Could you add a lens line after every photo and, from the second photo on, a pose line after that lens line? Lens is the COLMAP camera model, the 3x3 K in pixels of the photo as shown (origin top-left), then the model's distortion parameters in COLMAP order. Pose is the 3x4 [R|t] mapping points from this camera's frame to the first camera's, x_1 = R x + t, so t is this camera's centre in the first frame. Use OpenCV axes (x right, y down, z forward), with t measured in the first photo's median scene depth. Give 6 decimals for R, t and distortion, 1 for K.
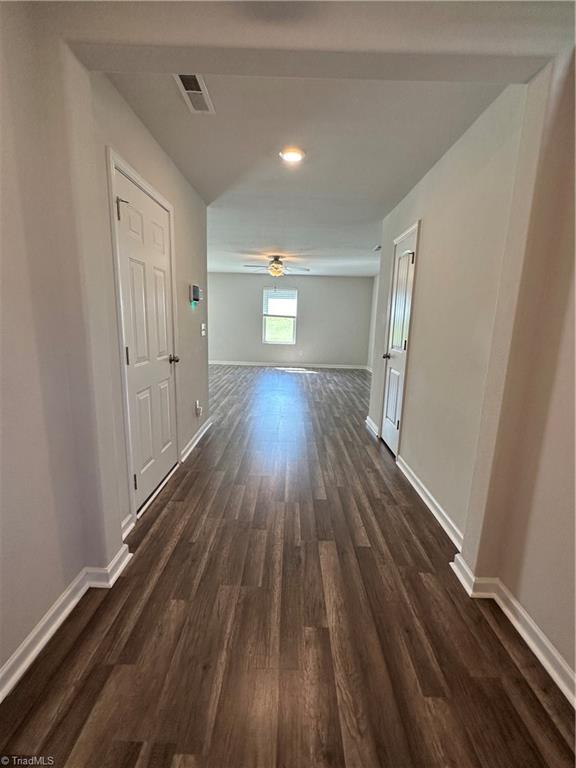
lens RADIAL K [[336.4, 0, 286.6], [0, 336.4, 381.5], [0, 0, 1]] dist [0.001401, 0.000143]
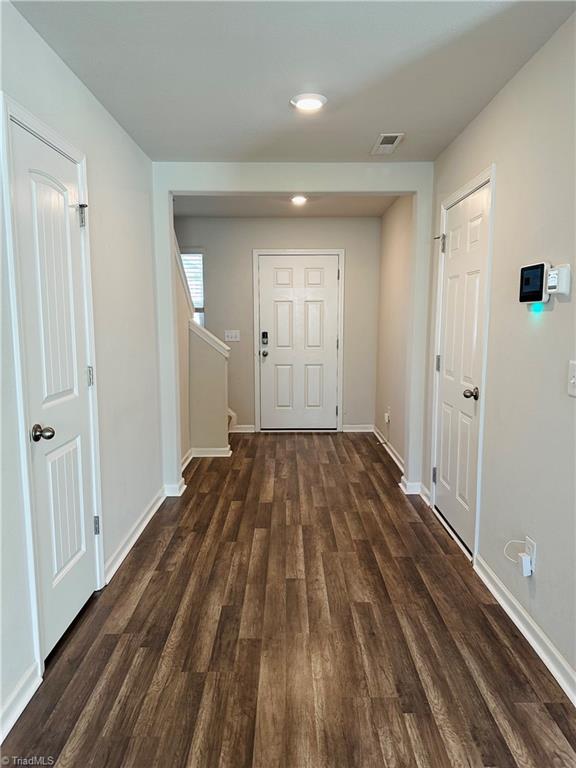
lens RADIAL K [[538.4, 0, 287.9], [0, 538.4, 385.3], [0, 0, 1]] dist [-0.001432, -0.000459]
pose [[-0.999532, -0.023723, -0.019322, 0.072211], [-0.028495, 0.951766, 0.305498, -0.474365], [0.011142, 0.305906, -0.951997, 2.374618]]
